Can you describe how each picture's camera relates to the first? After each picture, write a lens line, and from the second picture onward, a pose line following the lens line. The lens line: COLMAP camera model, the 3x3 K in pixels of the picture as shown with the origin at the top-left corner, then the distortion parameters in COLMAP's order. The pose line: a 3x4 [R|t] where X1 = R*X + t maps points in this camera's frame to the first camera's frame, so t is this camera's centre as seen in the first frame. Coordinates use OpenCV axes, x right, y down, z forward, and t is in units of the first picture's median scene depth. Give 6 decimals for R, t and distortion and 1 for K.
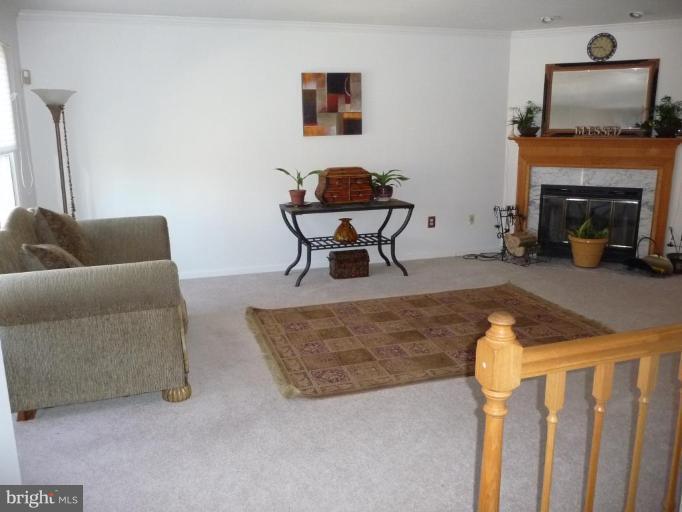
lens RADIAL K [[573.6, 0, 342.0], [0, 573.6, 254.8], [0, 0, 1]] dist [-0.039415, 0.030893]
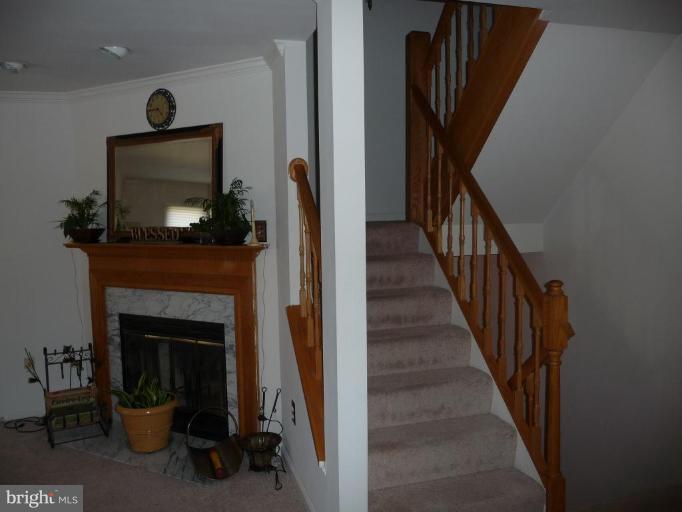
lens RADIAL K [[573.6, 0, 340.7], [0, 573.6, 256.0], [0, 0, 1]] dist [-0.039415, 0.030893]
pose [[0.999805, -0.008996, -0.017587, 0.638711], [0.006301, 0.989012, -0.147698, -0.092502], [0.018723, 0.147558, 0.988876, 0.353265]]
